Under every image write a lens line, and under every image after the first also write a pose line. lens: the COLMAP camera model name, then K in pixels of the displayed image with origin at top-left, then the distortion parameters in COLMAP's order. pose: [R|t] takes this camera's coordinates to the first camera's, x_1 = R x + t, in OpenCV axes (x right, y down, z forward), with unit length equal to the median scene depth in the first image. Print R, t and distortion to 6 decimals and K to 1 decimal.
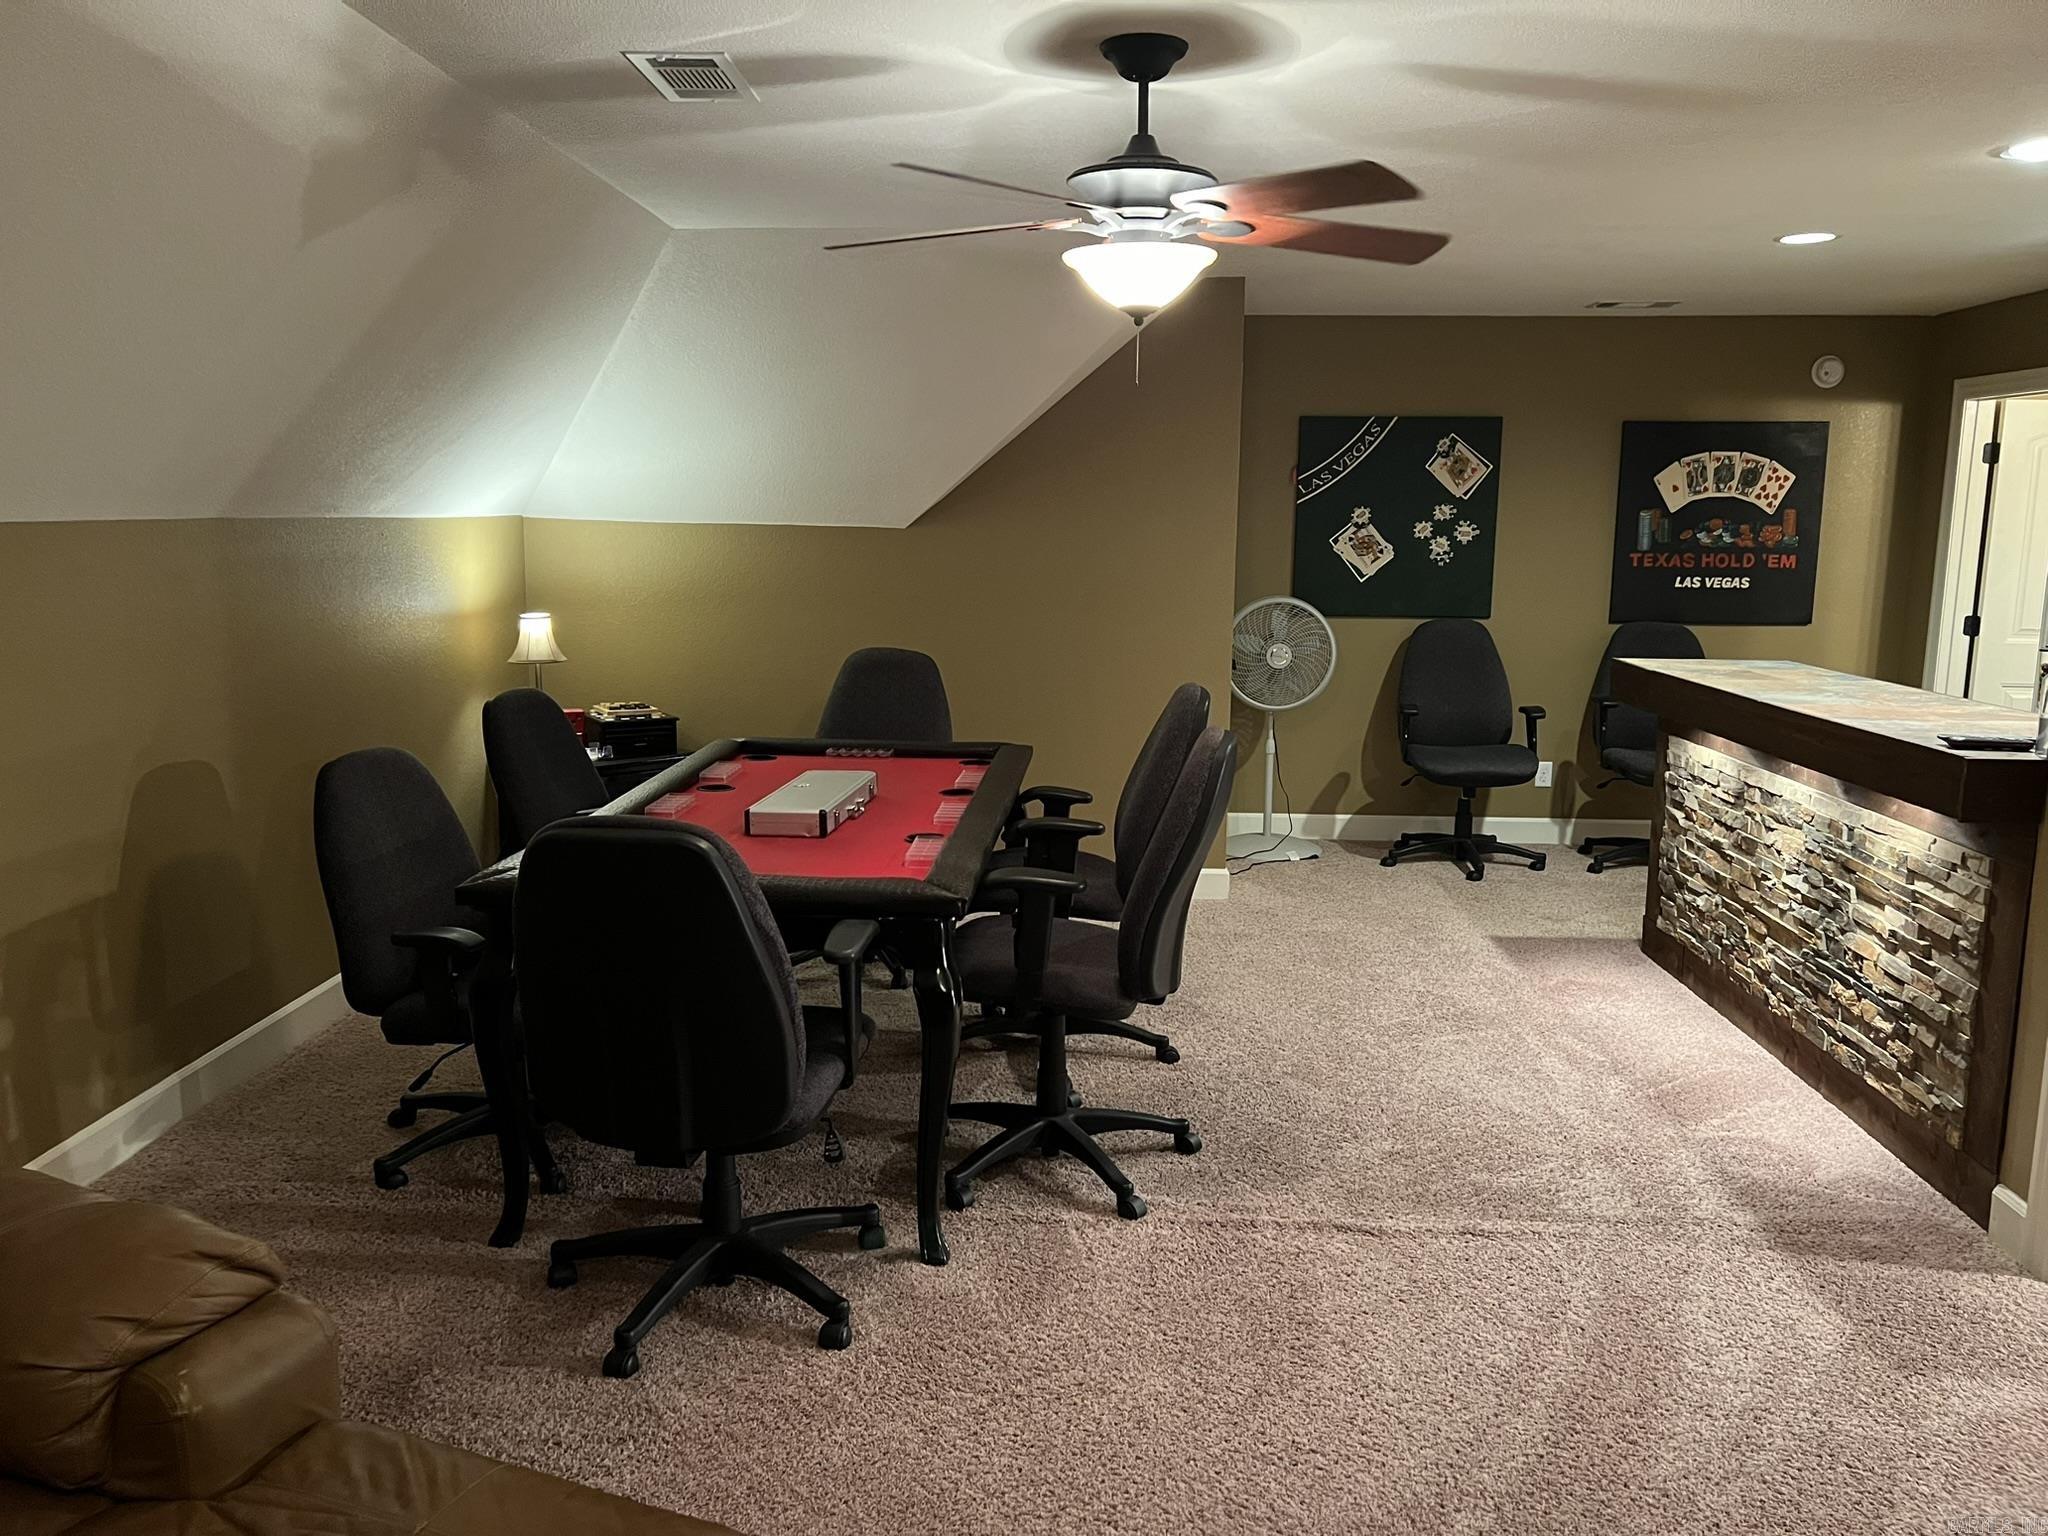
lens RADIAL K [[1564.3, 0, 1038.8], [0, 1564.3, 763.0], [0, 0, 1]] dist [0.038333, -0.006848]
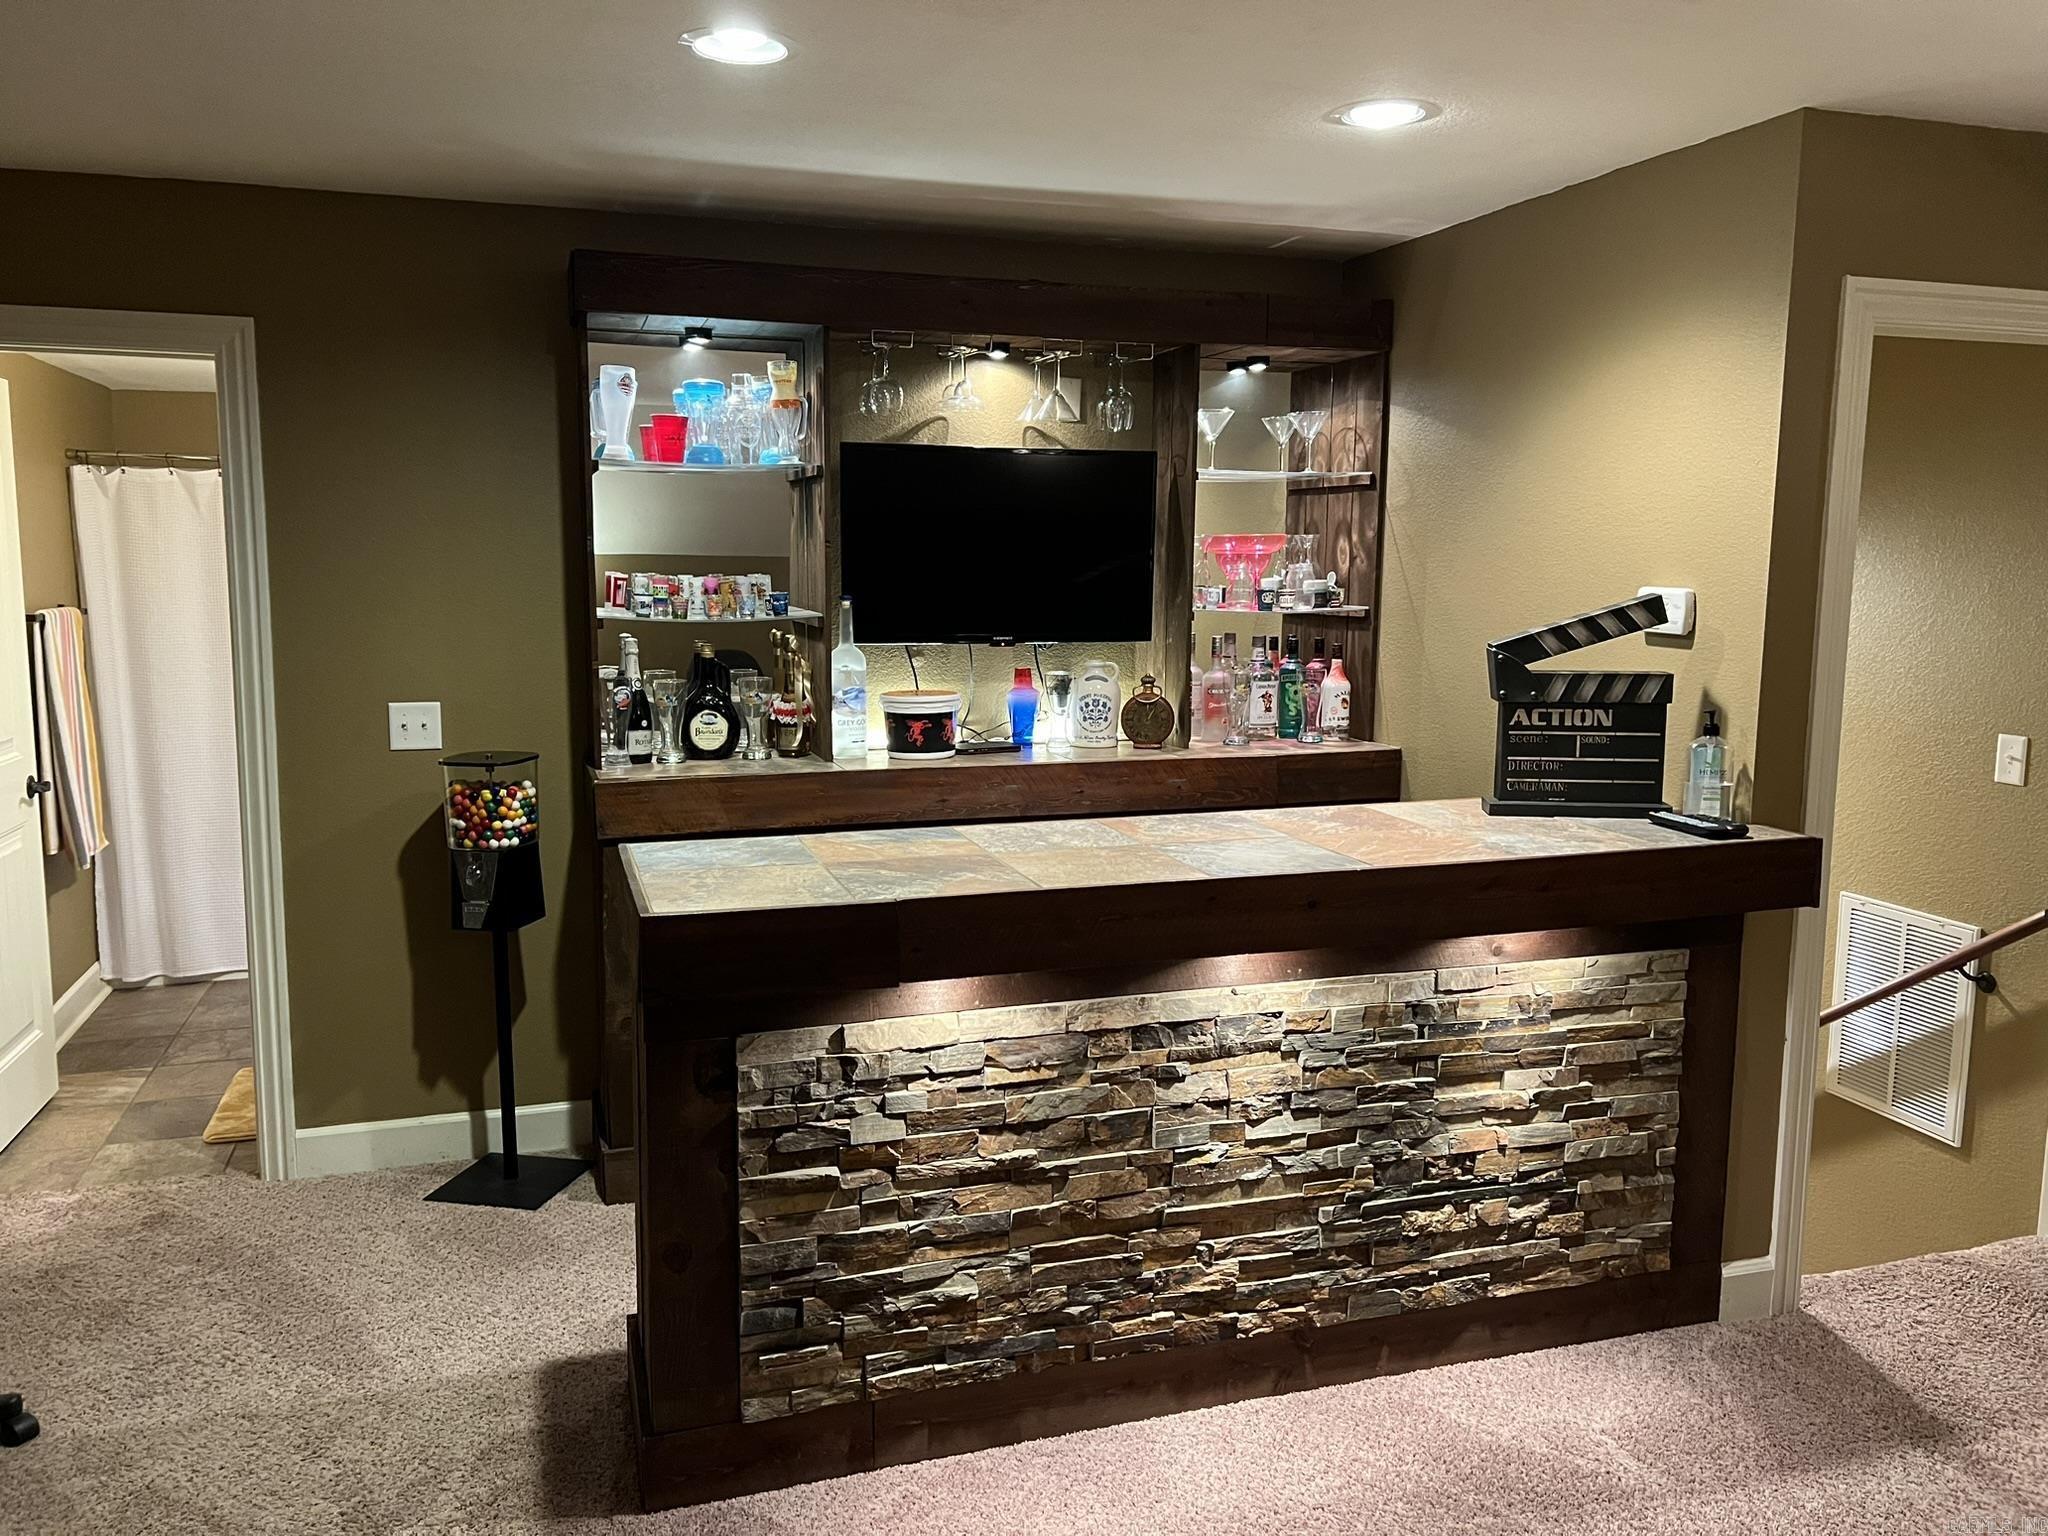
lens RADIAL K [[1564.3, 0, 1038.8], [0, 1564.3, 763.0], [0, 0, 1]] dist [0.038333, -0.006848]
pose [[-0.360816, -0.120273, 0.924849, -0.088885], [0.140700, 0.973280, 0.181463, -0.233278], [-0.921963, 0.195602, -0.334253, 1.428549]]
